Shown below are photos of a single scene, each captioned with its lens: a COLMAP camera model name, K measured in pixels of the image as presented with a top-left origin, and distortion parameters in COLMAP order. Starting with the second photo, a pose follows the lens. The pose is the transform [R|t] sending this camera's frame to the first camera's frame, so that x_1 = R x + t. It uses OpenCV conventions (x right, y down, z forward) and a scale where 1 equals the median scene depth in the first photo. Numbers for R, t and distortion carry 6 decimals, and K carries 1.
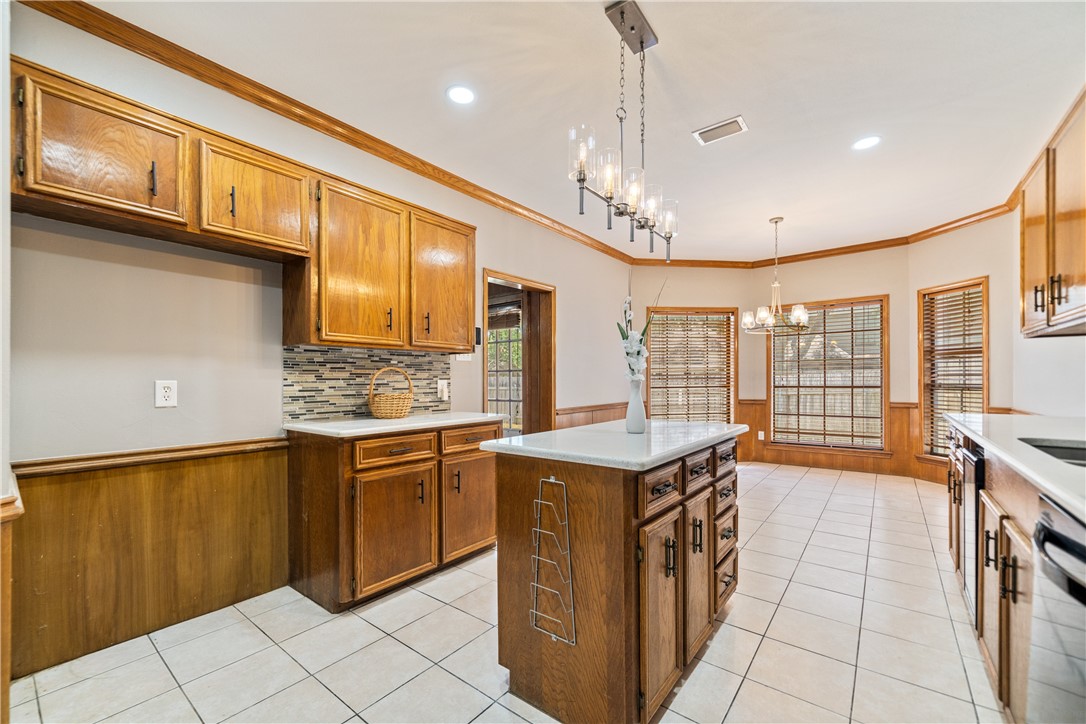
lens RADIAL K [[438.5, 0, 545.6], [0, 438.5, 380.9], [0, 0, 1]] dist [-0.001125, -0.000666]
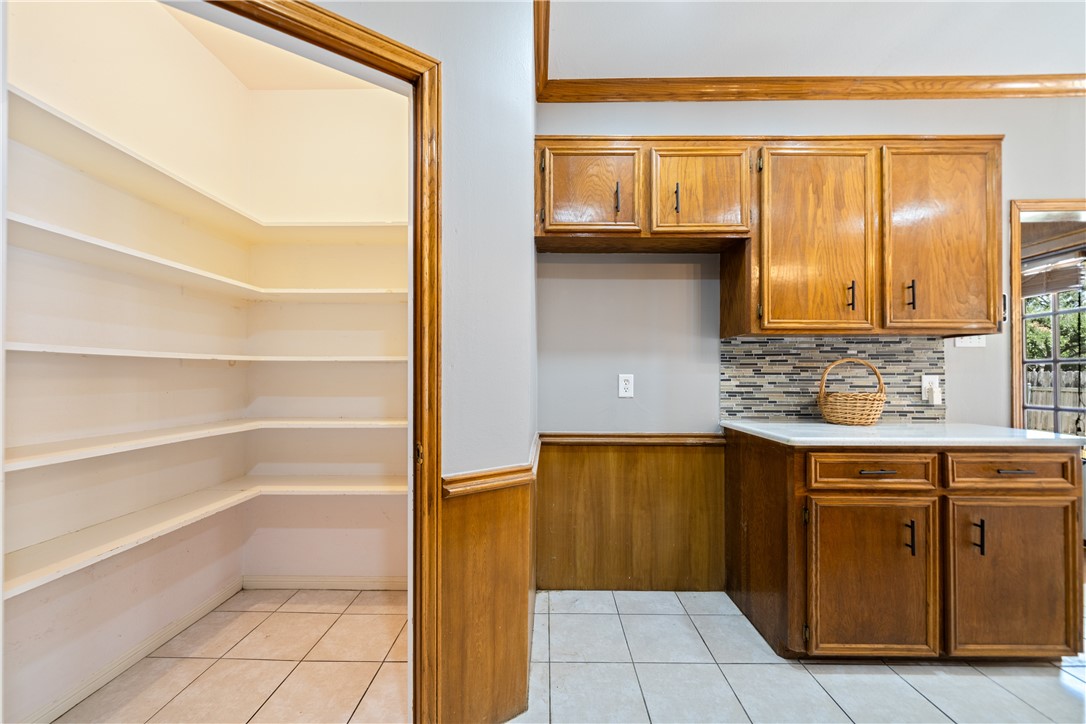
lens RADIAL K [[414.0, 0, 541.6], [0, 414.0, 369.9], [0, 0, 1]] dist [-0.001364, -0.000083]
pose [[0.604662, -0.003977, -0.796472, -0.113480], [-0.006962, 0.999923, -0.010278, 0.000153], [0.796451, 0.011760, 0.604588, 0.139885]]
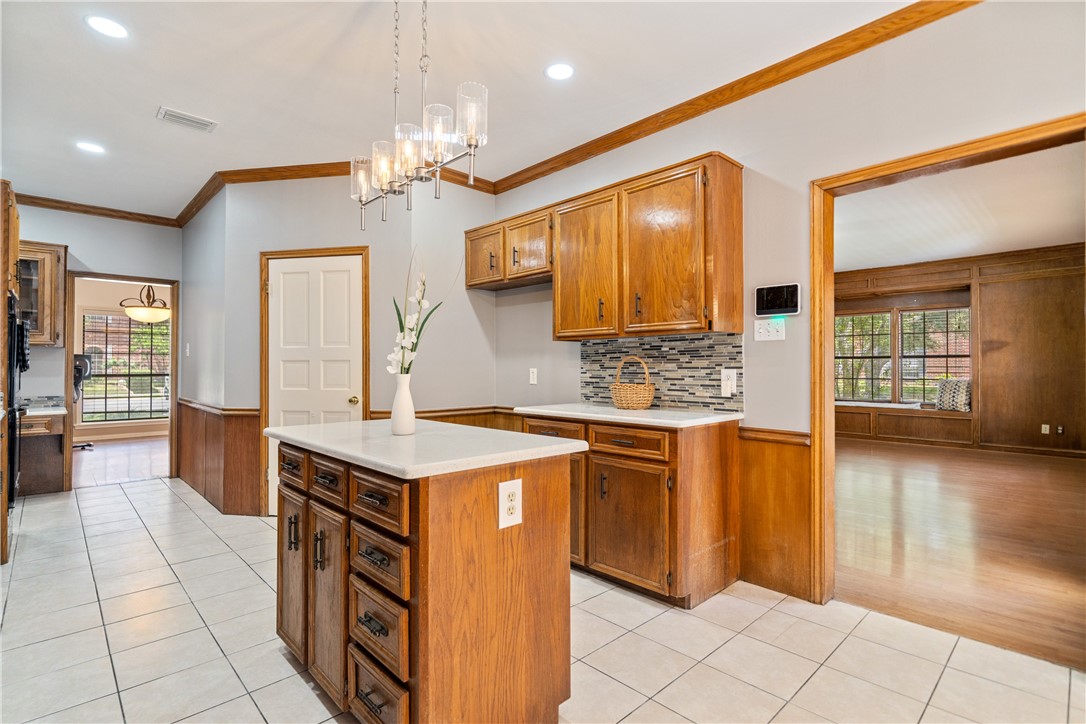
lens RADIAL K [[518.1, 0, 538.4], [0, 518.1, 360.1], [0, 0, 1]] dist [-0.000614, -0.000260]
pose [[-0.148978, -0.007998, -0.988808, 0.900547], [0.000242, 0.999967, -0.008125, -0.014088], [0.988840, -0.001449, -0.148971, 1.091966]]
